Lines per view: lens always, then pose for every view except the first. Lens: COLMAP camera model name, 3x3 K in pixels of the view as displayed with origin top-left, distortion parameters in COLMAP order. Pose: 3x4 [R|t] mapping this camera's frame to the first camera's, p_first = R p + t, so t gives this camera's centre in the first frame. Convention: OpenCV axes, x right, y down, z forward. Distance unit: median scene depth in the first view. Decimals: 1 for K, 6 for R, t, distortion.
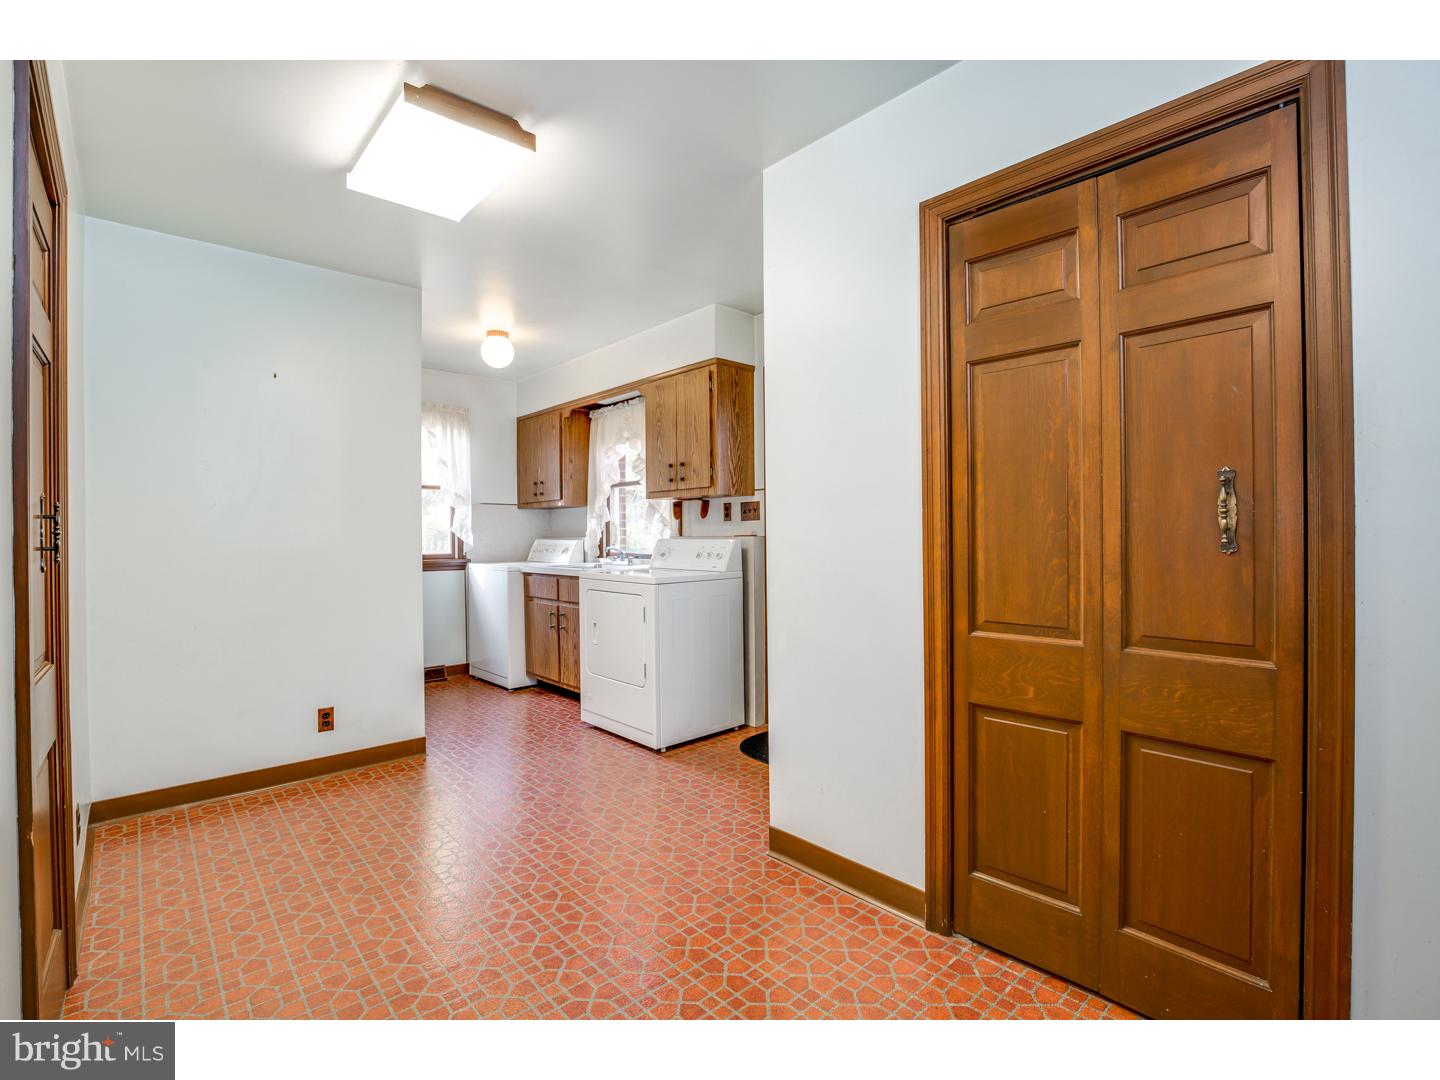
lens RADIAL K [[655.4, 0, 718.2], [0, 655.4, 538.9], [0, 0, 1]] dist [-0.019509, 0.000443]
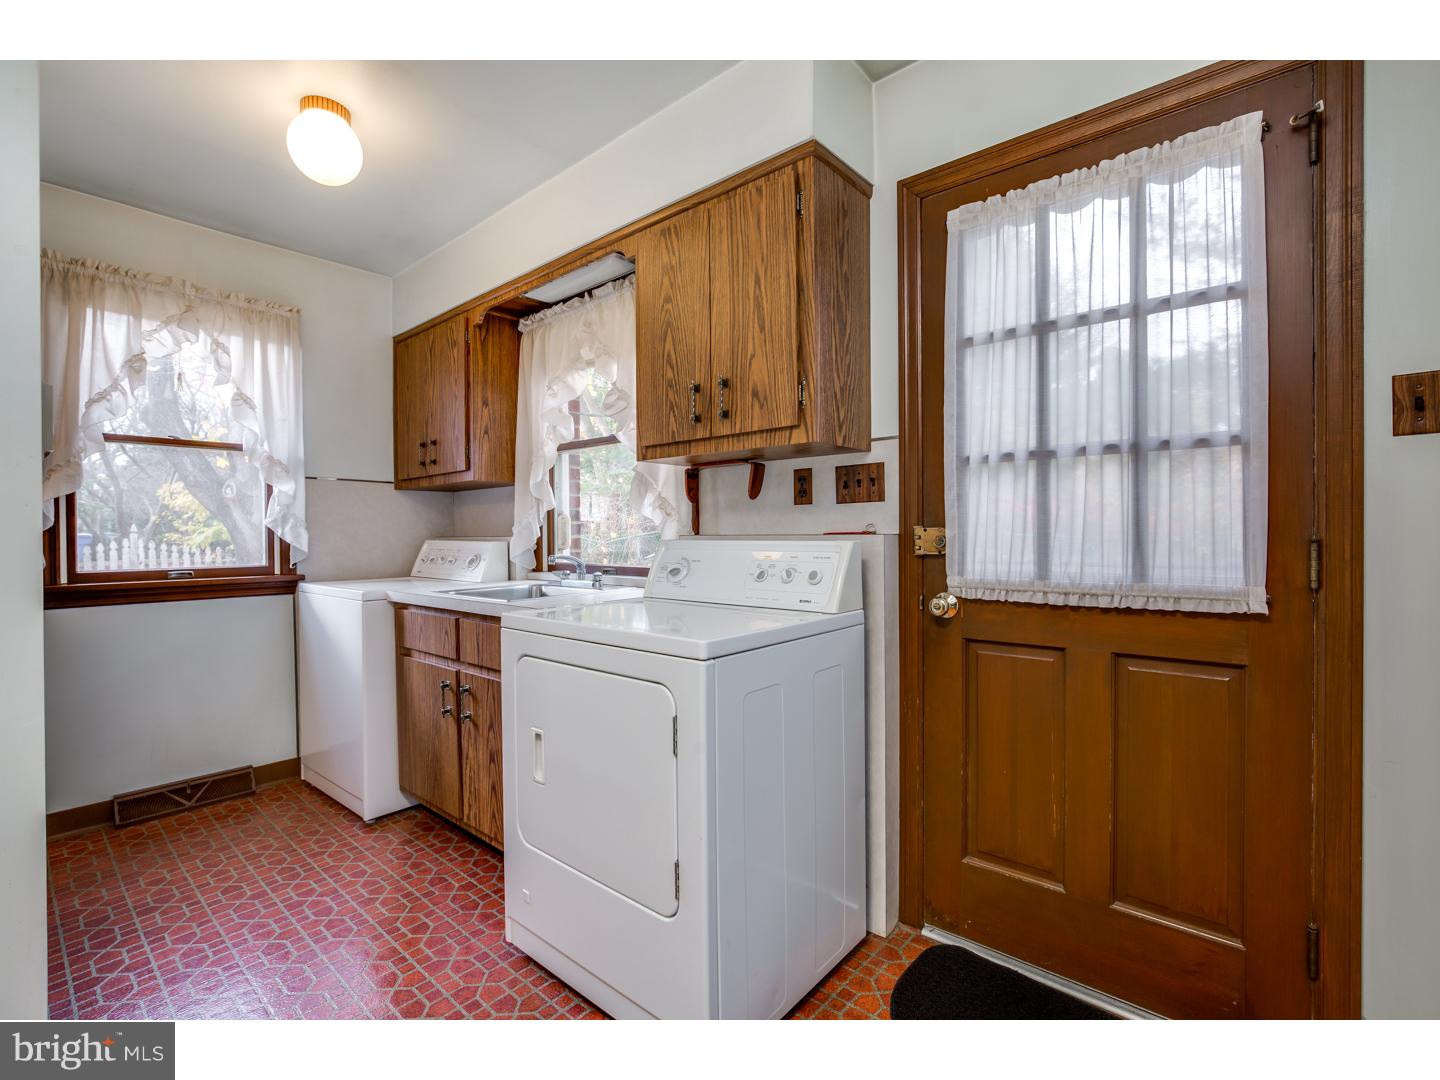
lens RADIAL K [[655.4, 0, 721.6], [0, 655.4, 537.0], [0, 0, 1]] dist [-0.019509, 0.000443]
pose [[0.992911, -0.000022, 0.118860, -0.094568], [0.000356, 0.999996, -0.002790, -0.000625], [-0.118860, 0.002813, 0.992907, 0.440603]]
